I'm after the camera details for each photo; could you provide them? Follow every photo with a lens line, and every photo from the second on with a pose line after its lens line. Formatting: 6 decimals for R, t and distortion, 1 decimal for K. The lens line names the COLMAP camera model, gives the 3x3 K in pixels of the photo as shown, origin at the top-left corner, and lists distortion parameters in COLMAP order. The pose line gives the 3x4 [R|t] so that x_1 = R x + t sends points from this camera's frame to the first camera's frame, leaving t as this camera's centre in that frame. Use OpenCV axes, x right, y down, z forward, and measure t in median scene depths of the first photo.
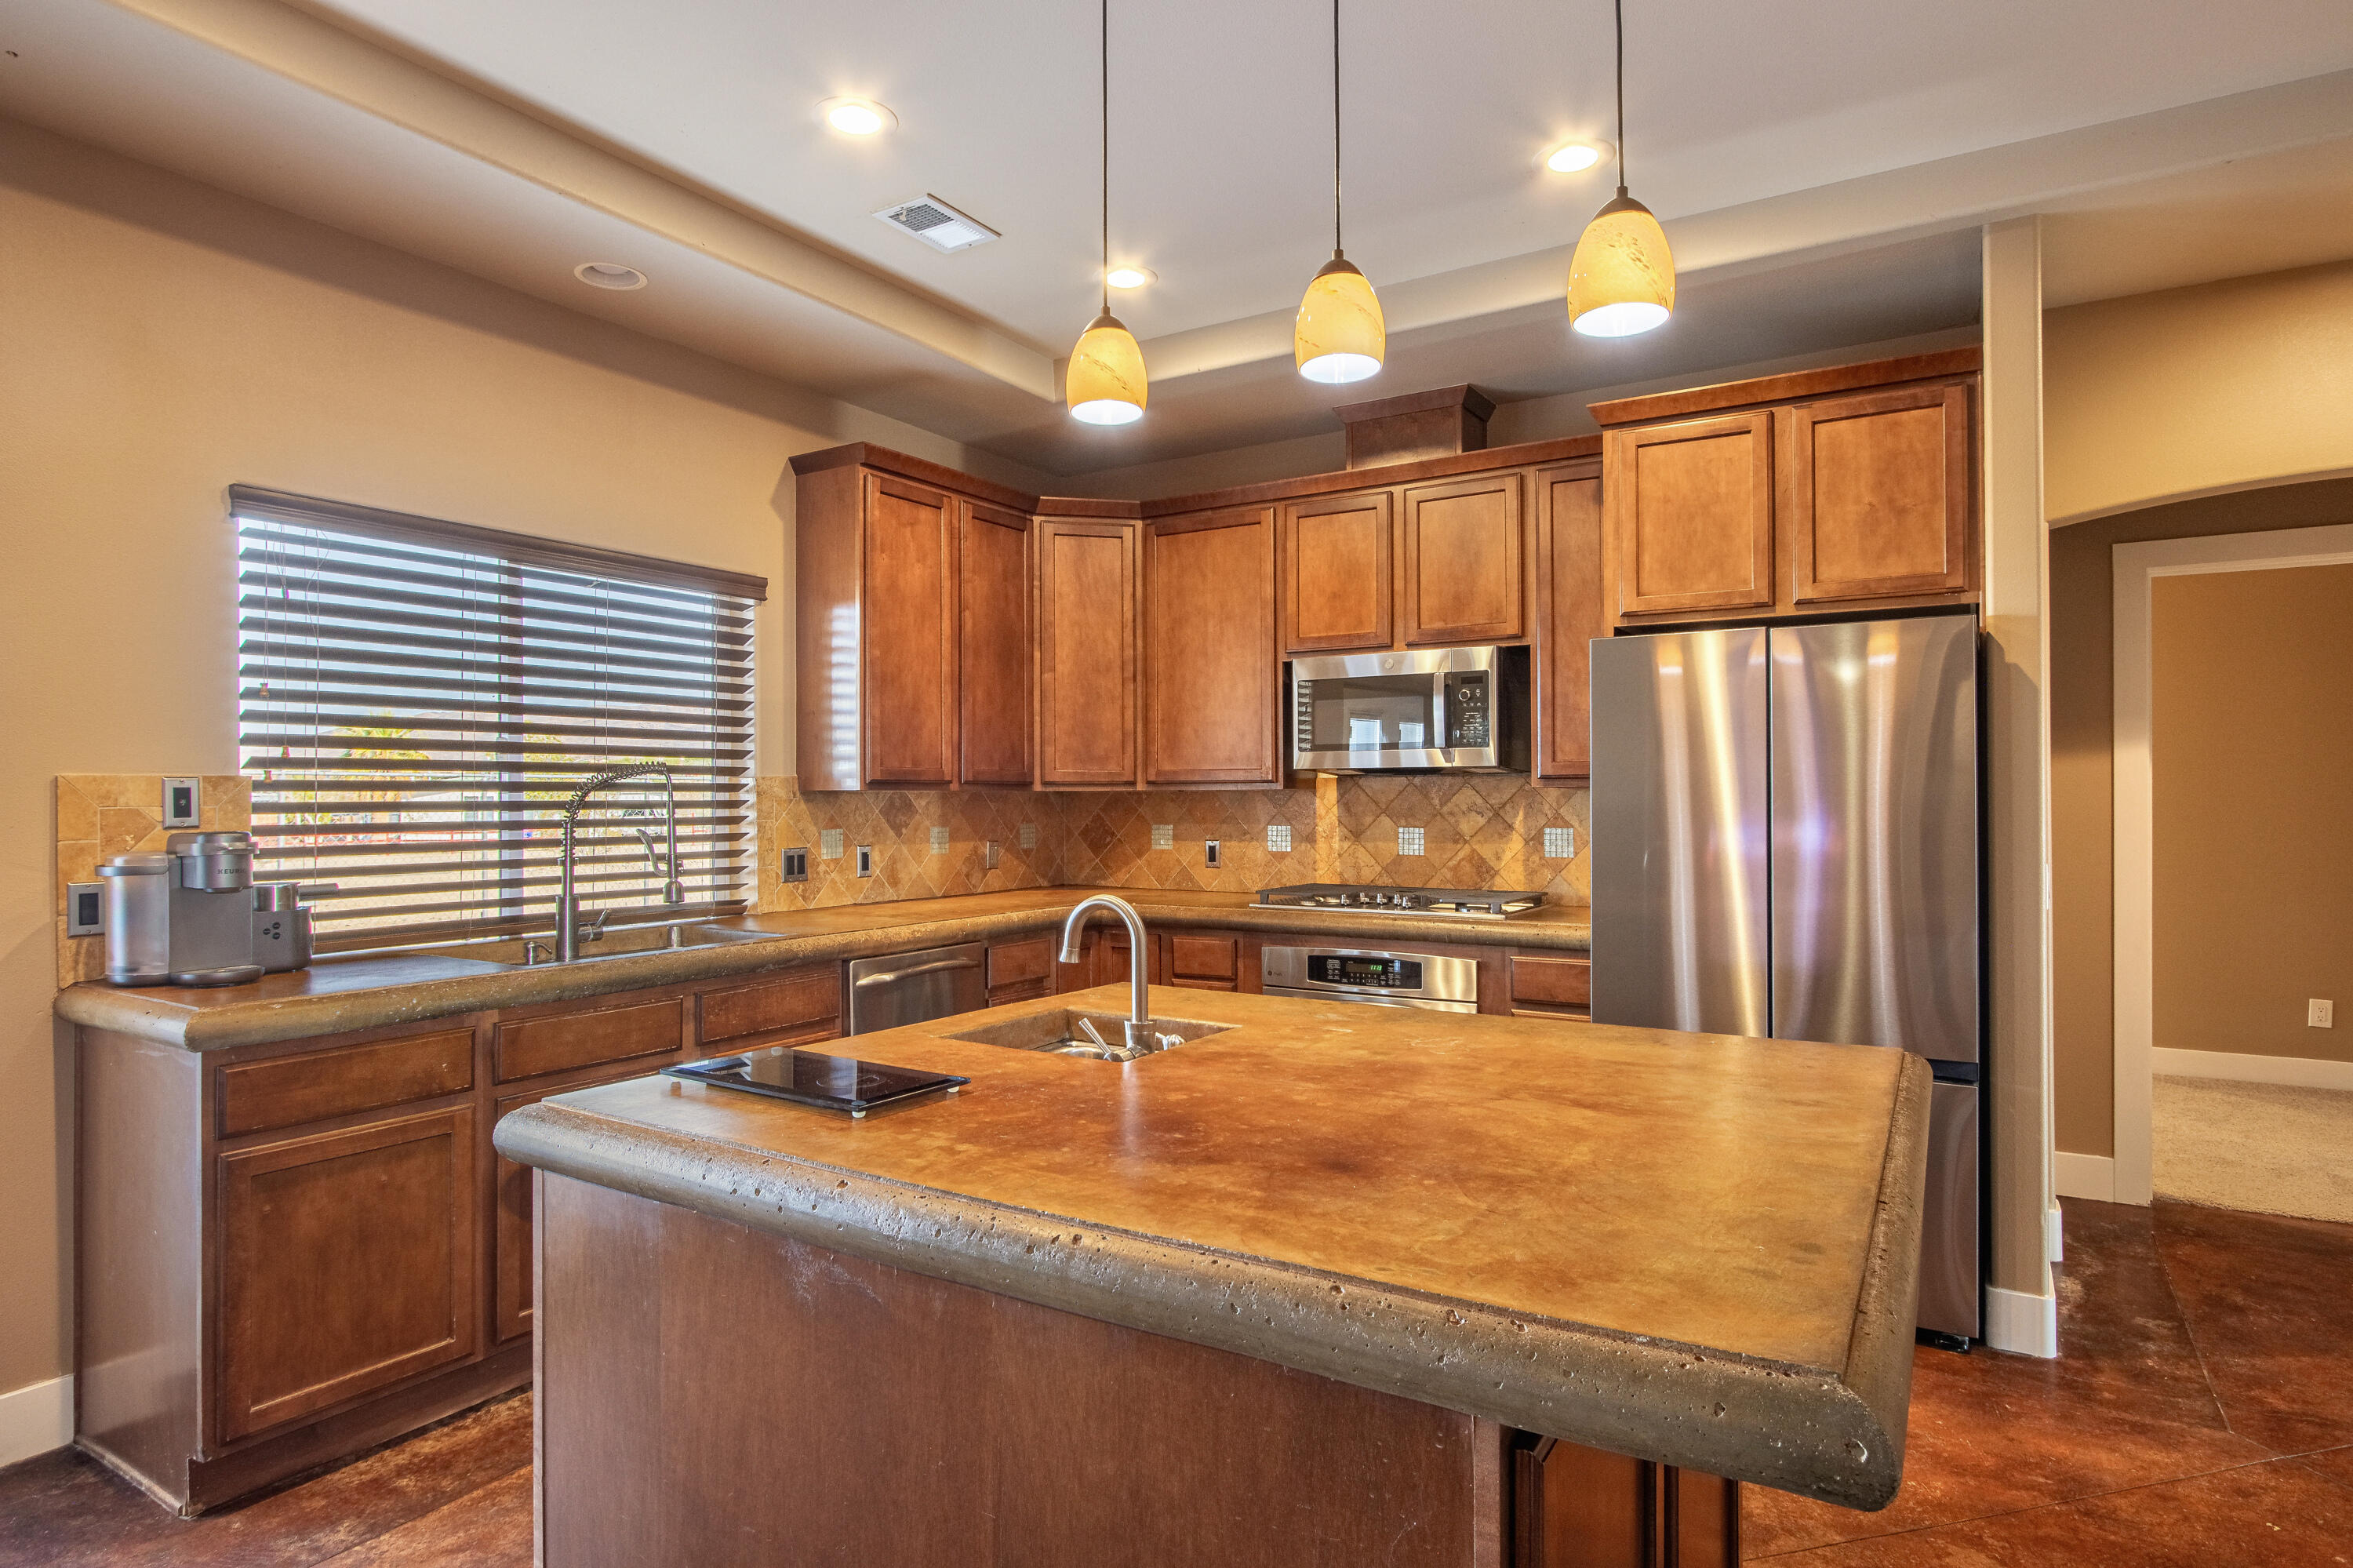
lens RADIAL K [[1122.1, 0, 1164.4], [0, 1122.1, 791.5], [0, 0, 1]] dist [-0.009989, 0.001456]
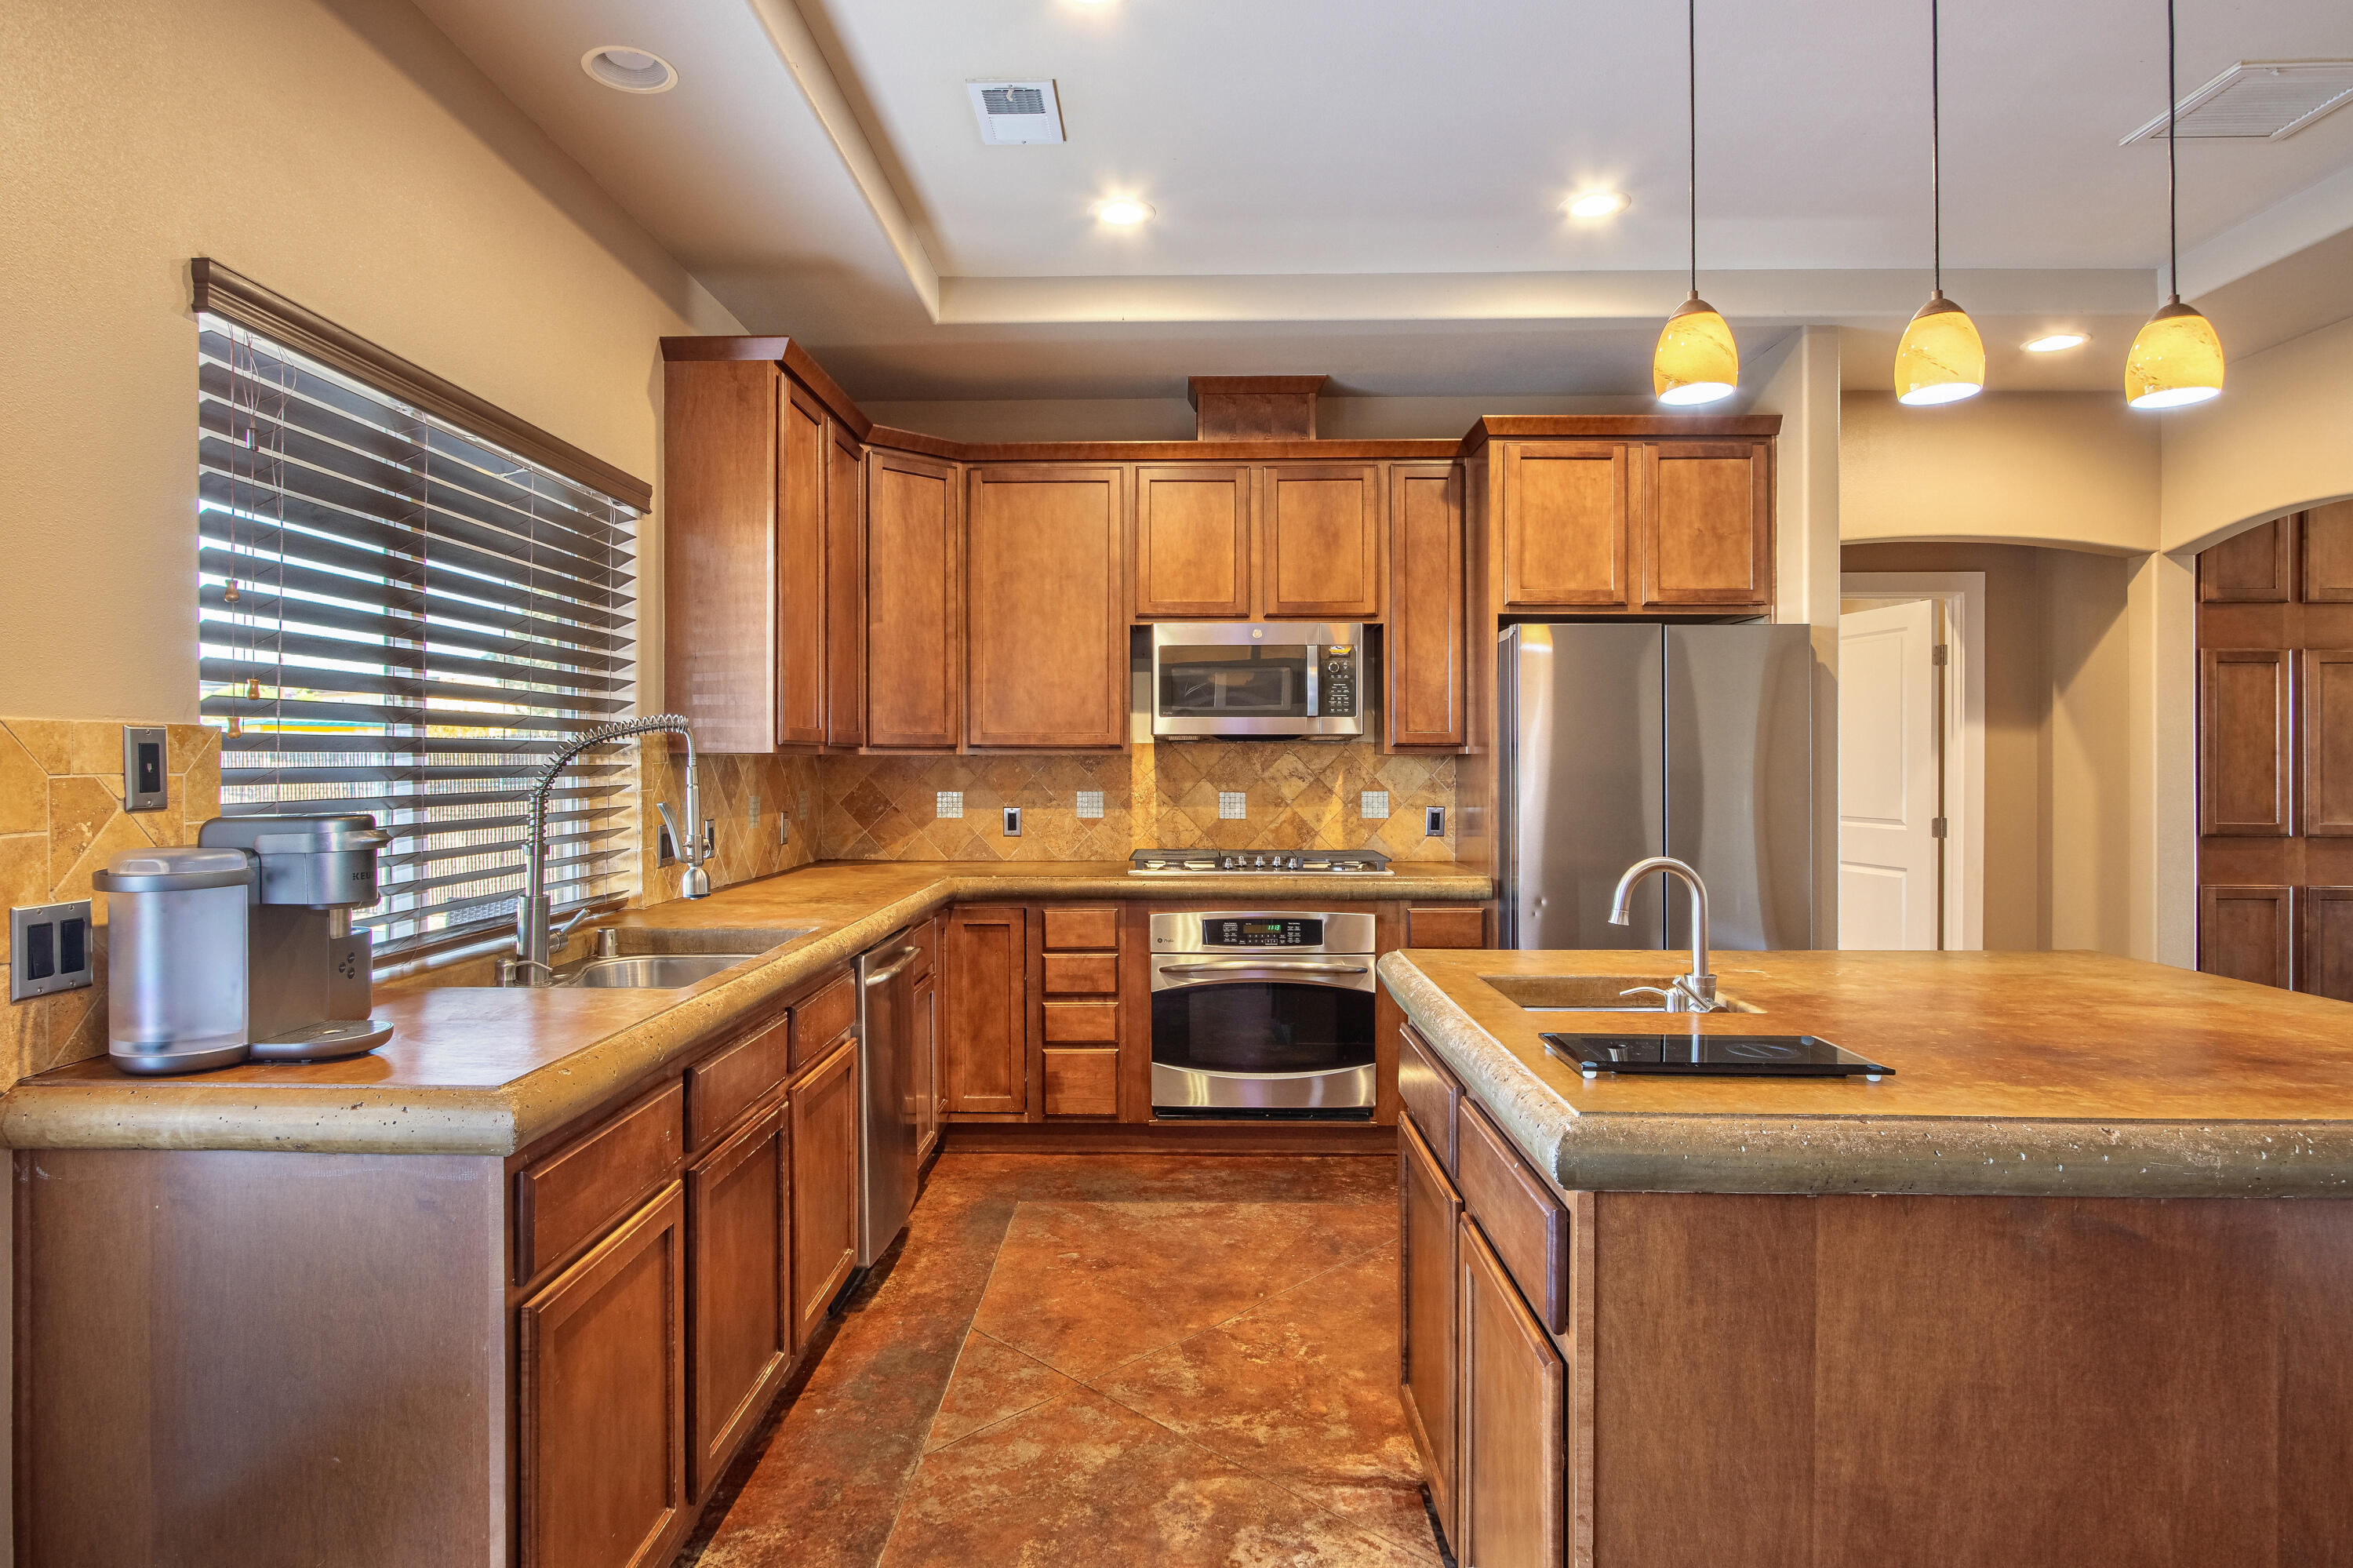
lens RADIAL K [[1134.2, 0, 1182.3], [0, 1134.2, 758.7], [0, 0, 1]] dist [-0.009722, 0.000506]
pose [[0.891733, 0.004257, 0.452542, -0.345230], [-0.005195, 0.999986, 0.000830, 0.000695], [-0.452533, -0.003091, 0.891743, 0.101051]]
